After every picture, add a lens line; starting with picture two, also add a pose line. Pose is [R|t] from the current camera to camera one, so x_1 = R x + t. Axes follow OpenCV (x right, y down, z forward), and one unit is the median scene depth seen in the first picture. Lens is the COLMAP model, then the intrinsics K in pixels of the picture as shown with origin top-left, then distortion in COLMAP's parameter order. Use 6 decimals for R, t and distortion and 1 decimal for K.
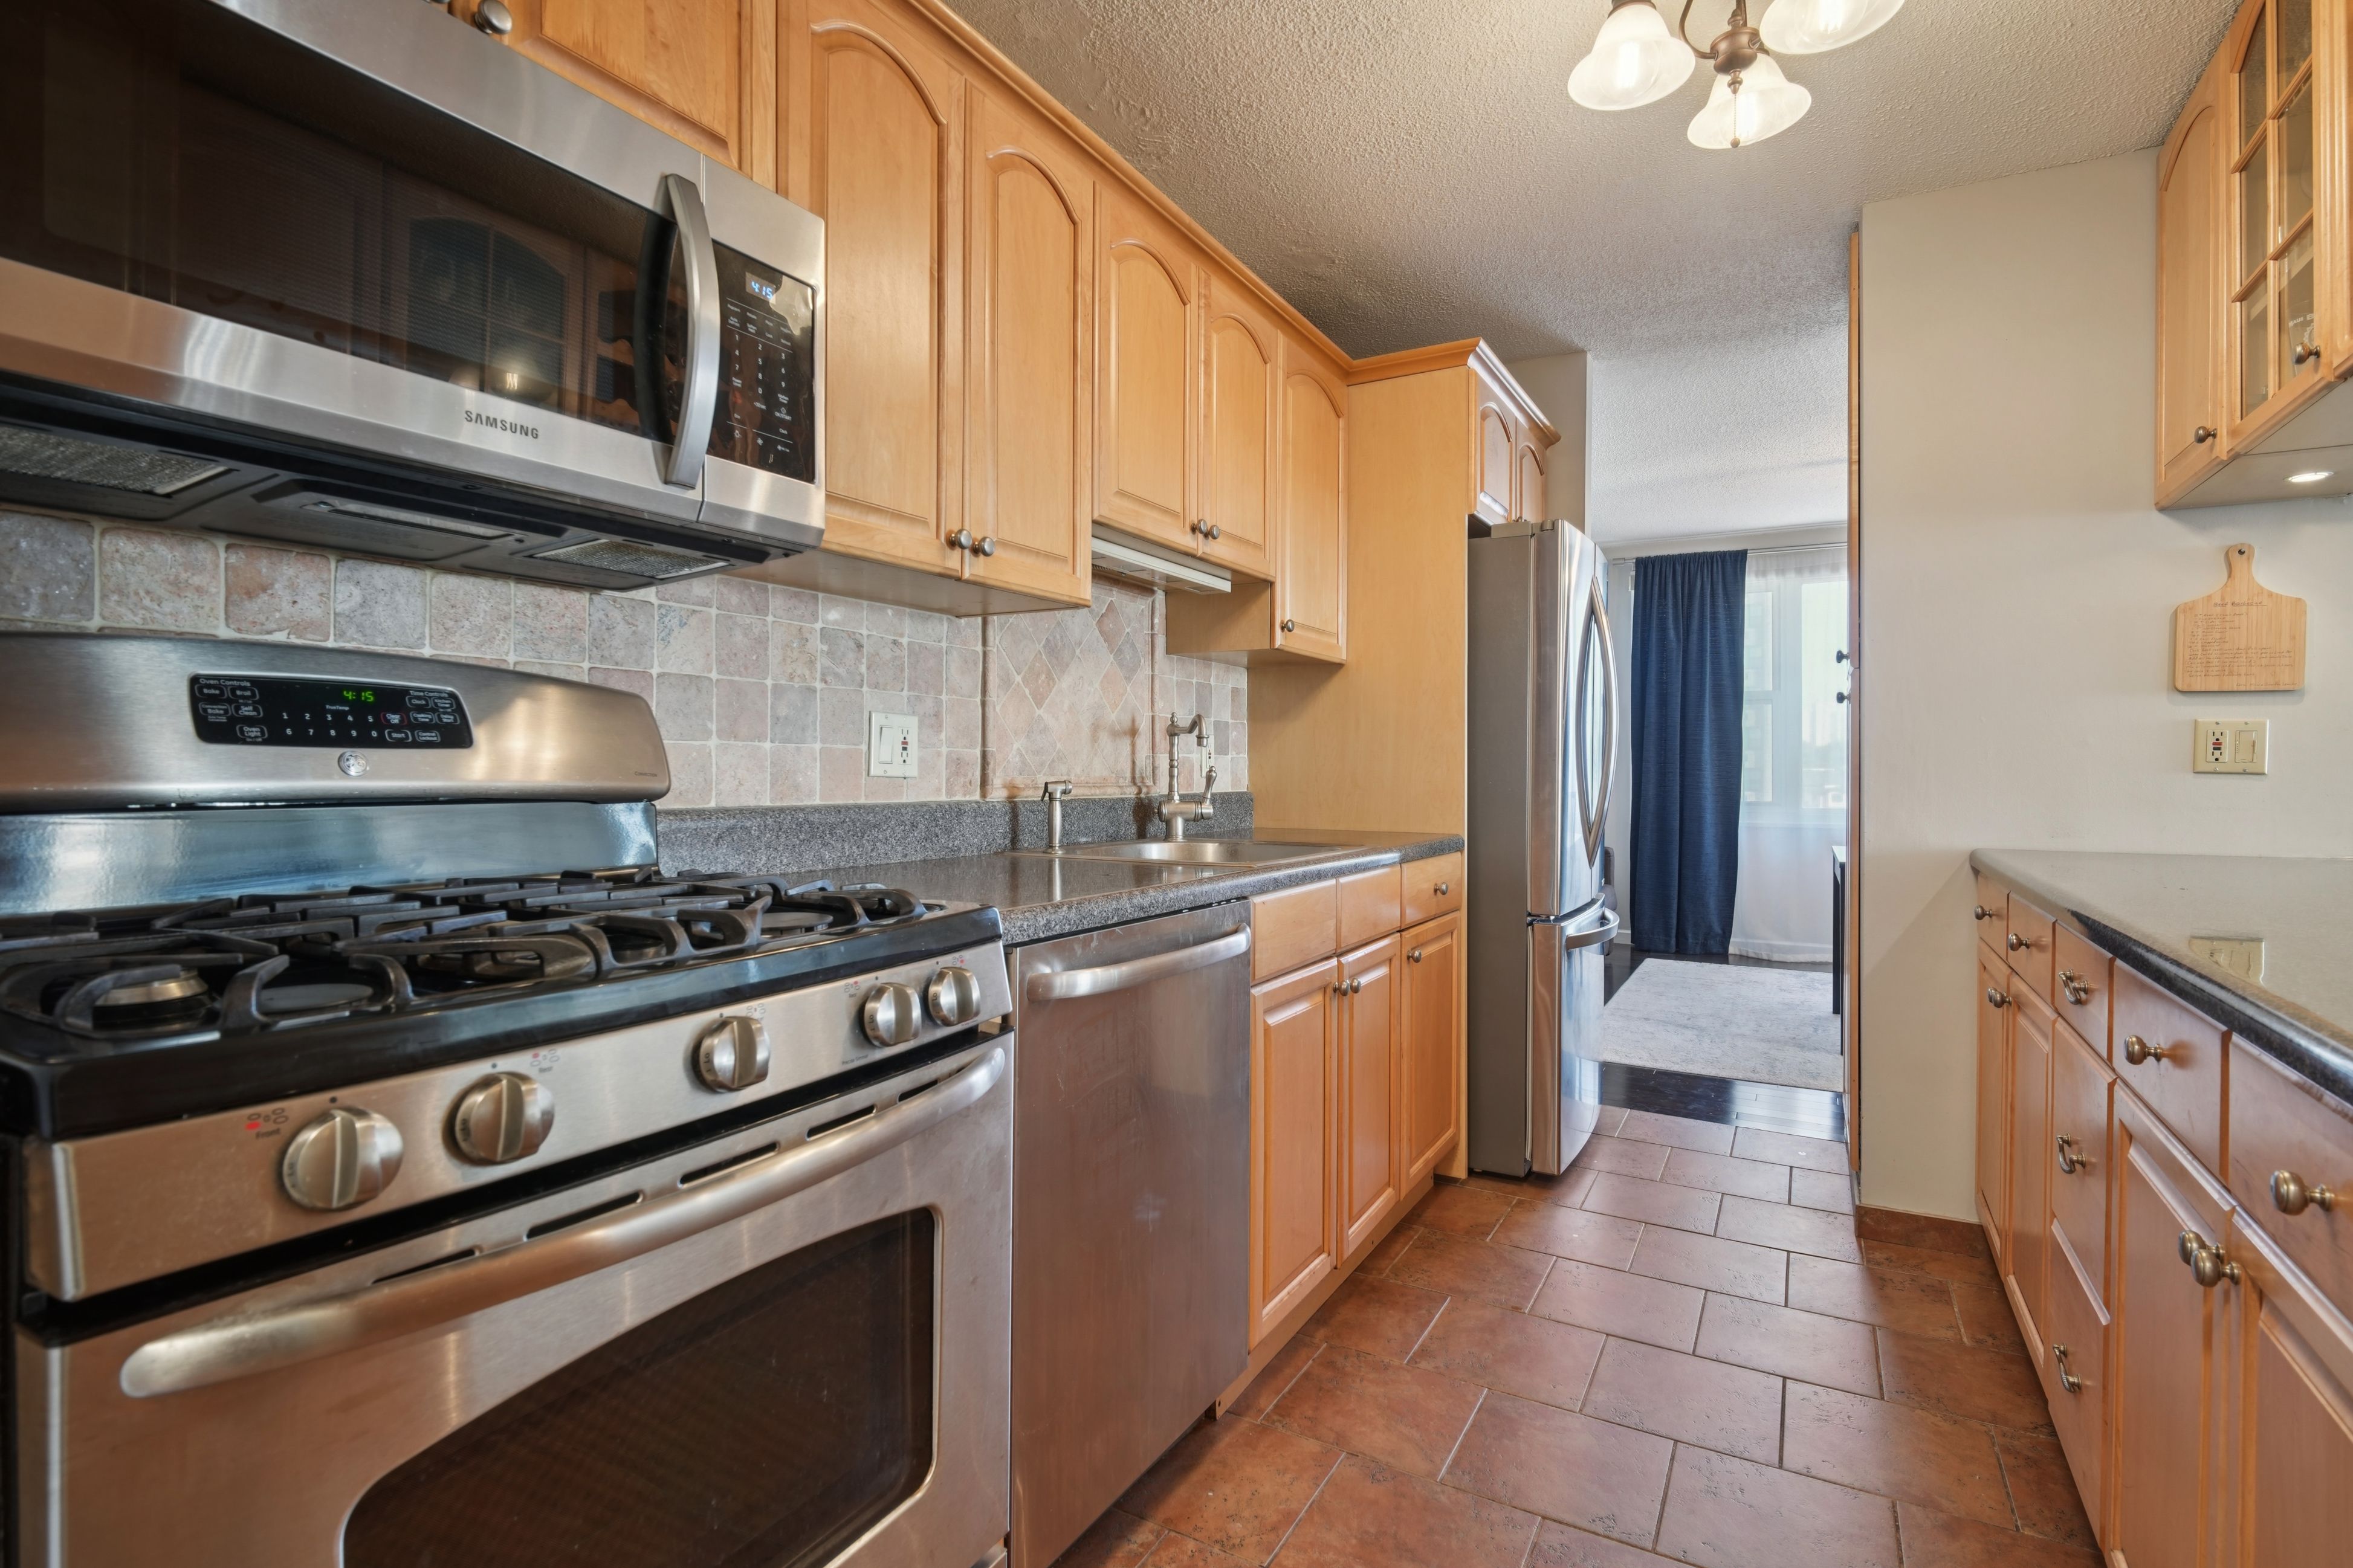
lens RADIAL K [[1113.2, 0, 1192.2], [0, 1113.2, 786.0], [0, 0, 1]] dist [0.018843, -0.014616]
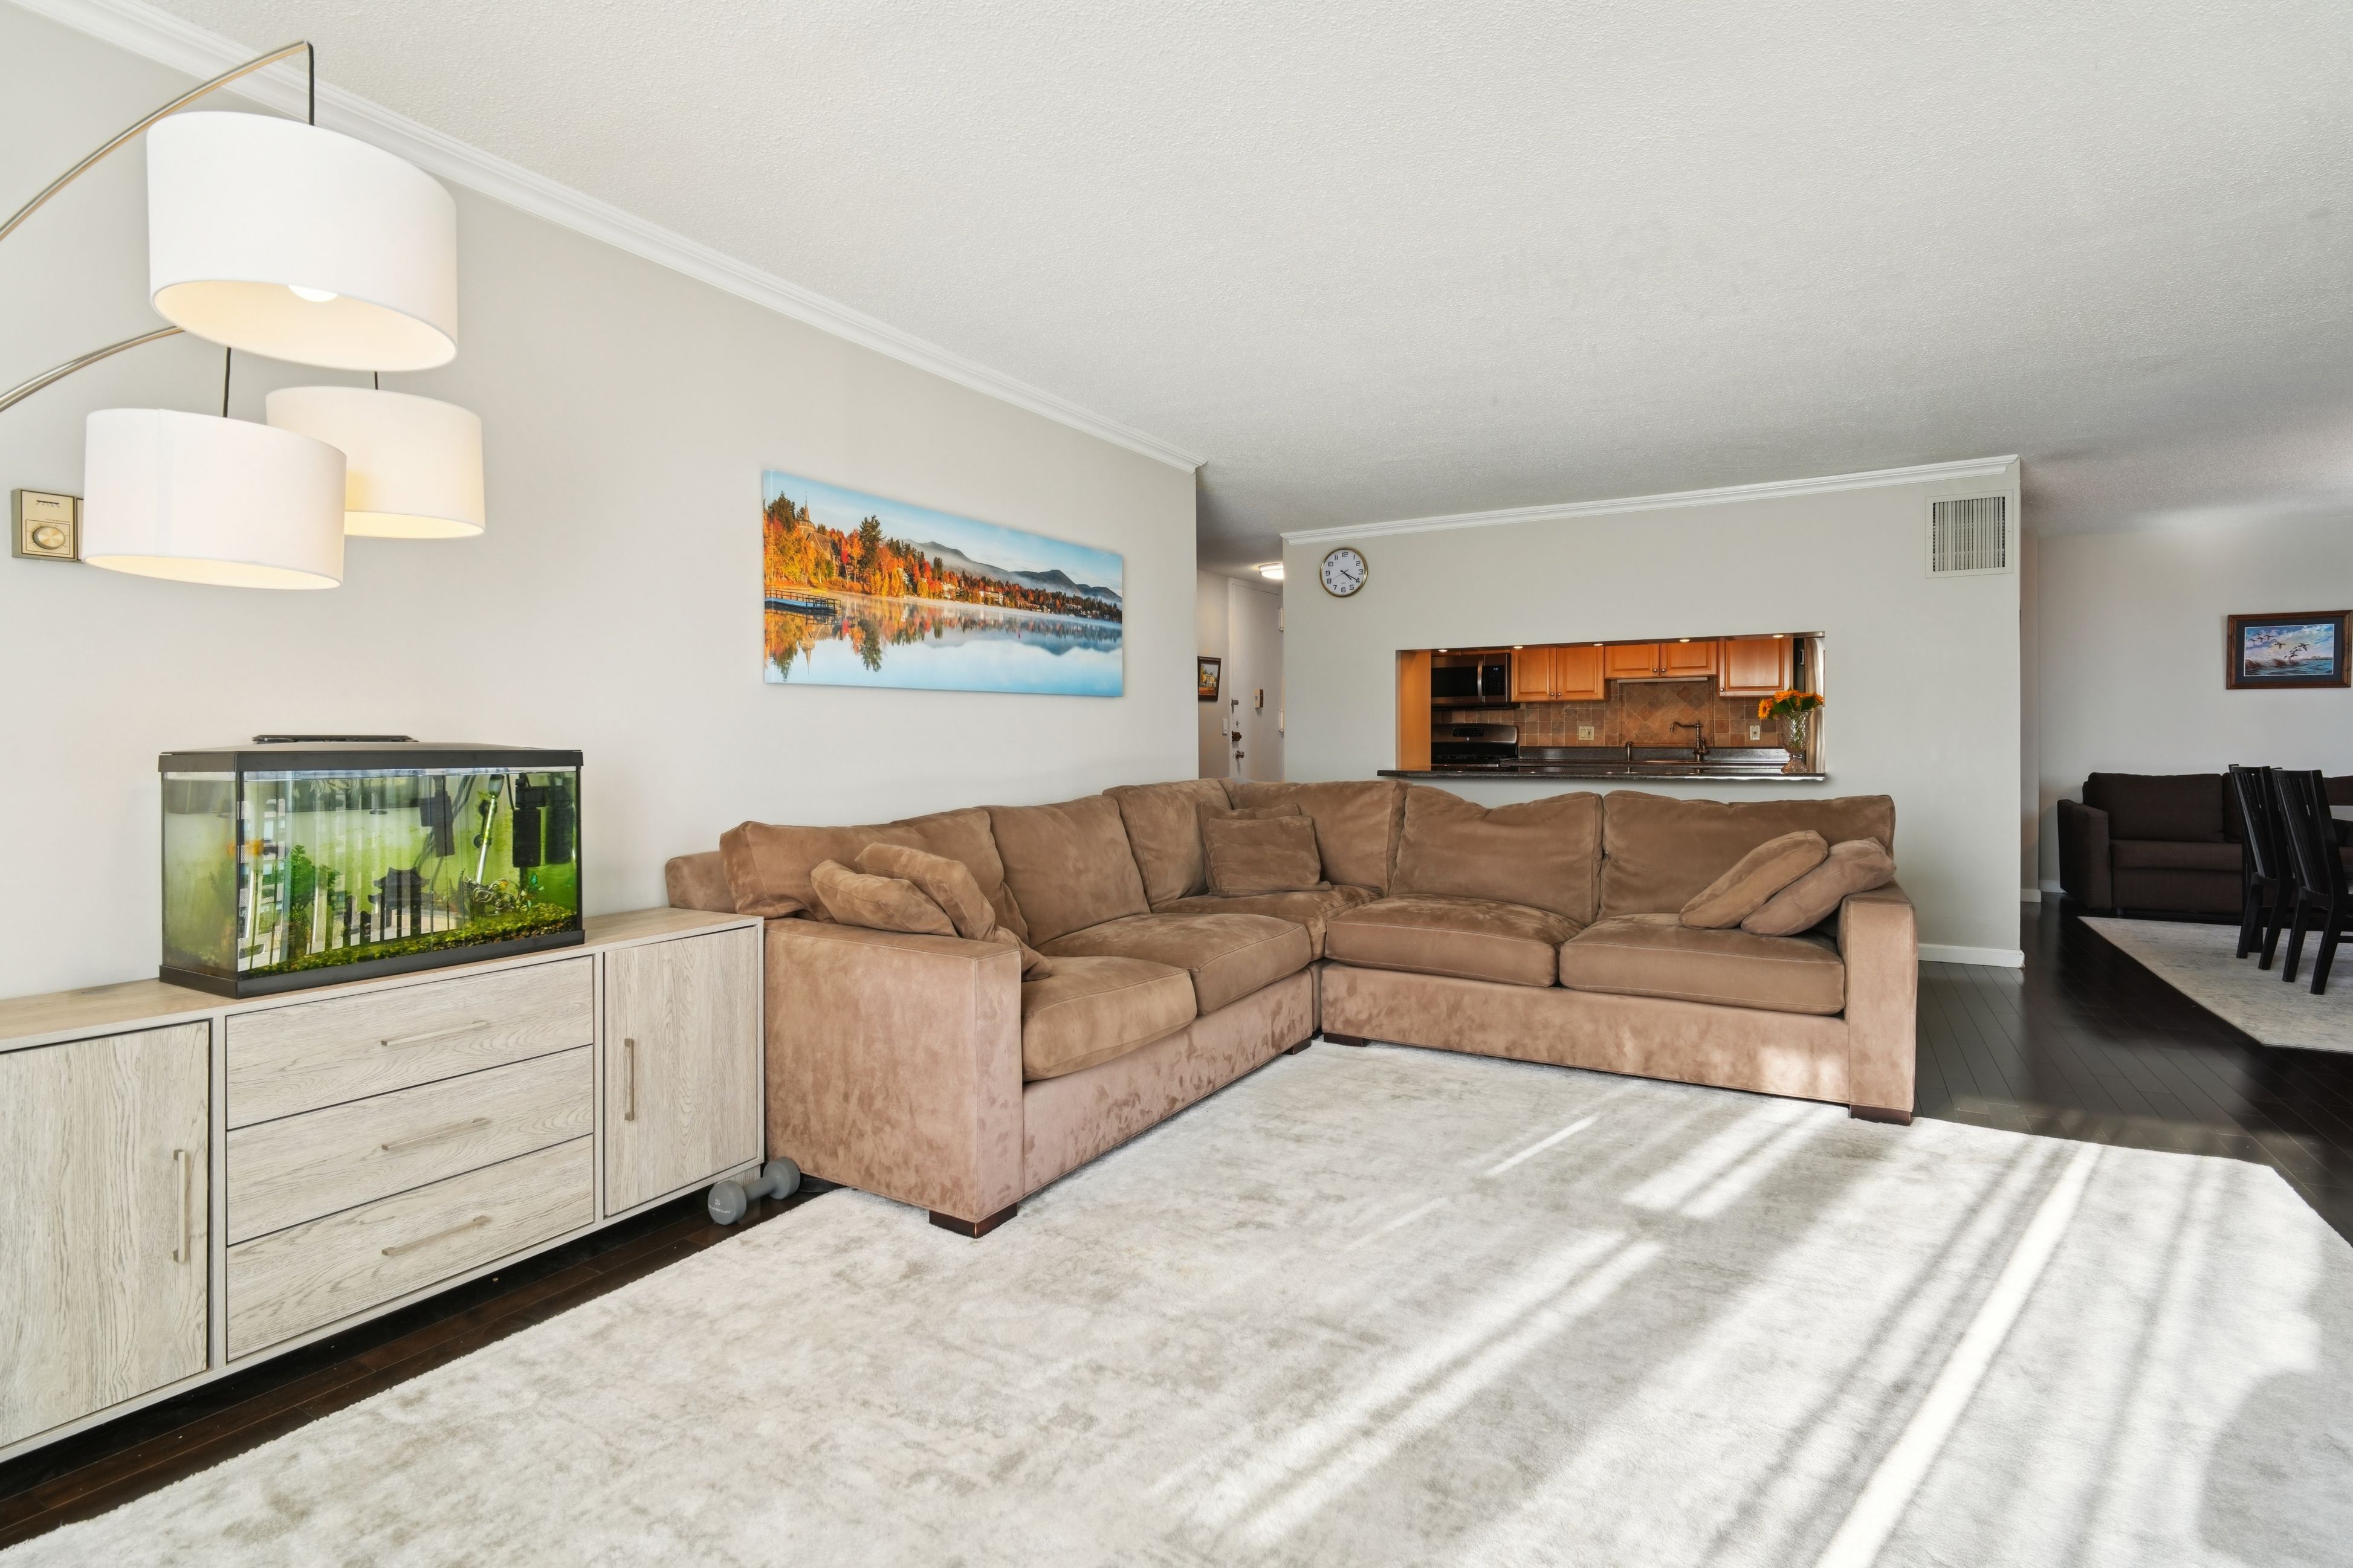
lens RADIAL K [[1112.1, 0, 1170.3], [0, 1112.1, 734.8], [0, 0, 1]] dist [-0.002660, -0.001188]
pose [[-0.025664, -0.005881, -0.999653, 3.742547], [-0.010700, 0.999927, -0.005607, 0.010568], [0.999613, 0.010553, -0.025725, -0.474611]]
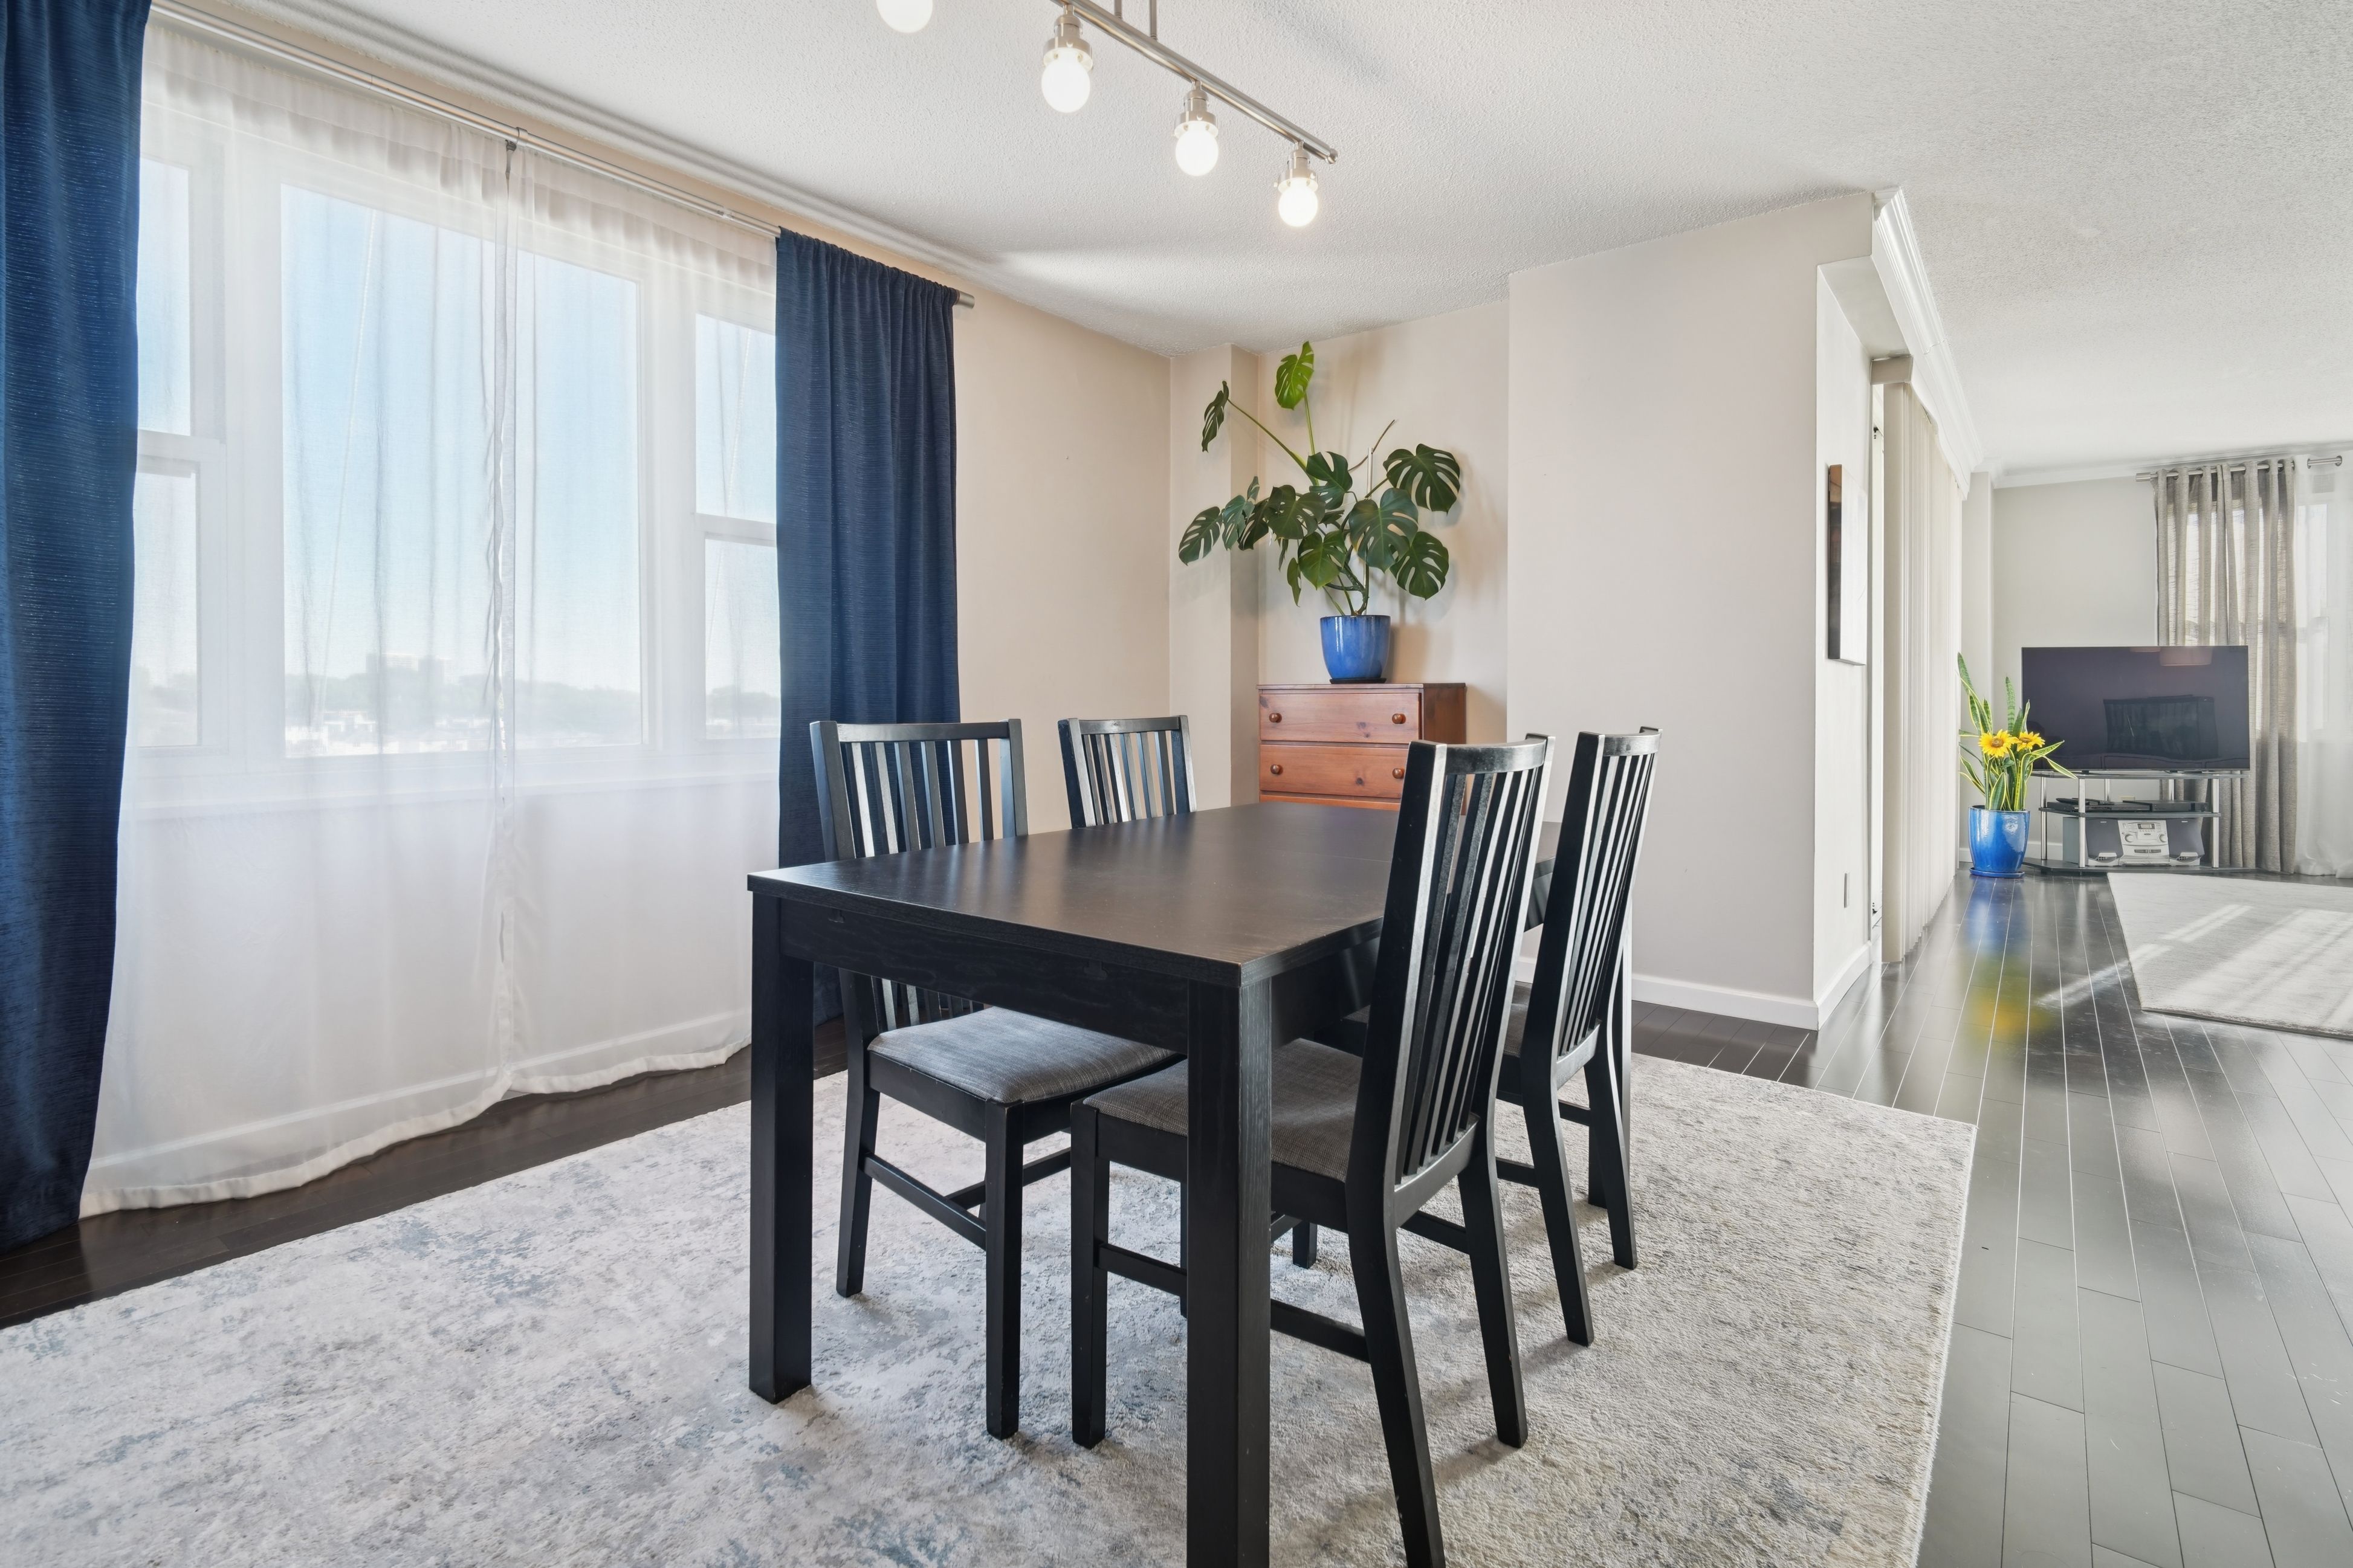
lens RADIAL K [[1121.5, 0, 1184.0], [0, 1121.5, 698.6], [0, 0, 1]] dist [-0.002335, -0.001971]
pose [[0.154518, -0.003865, 0.987982, 0.629179], [0.013502, 0.999907, 0.001799, 0.009507], [-0.987898, 0.013062, 0.154556, 1.877012]]
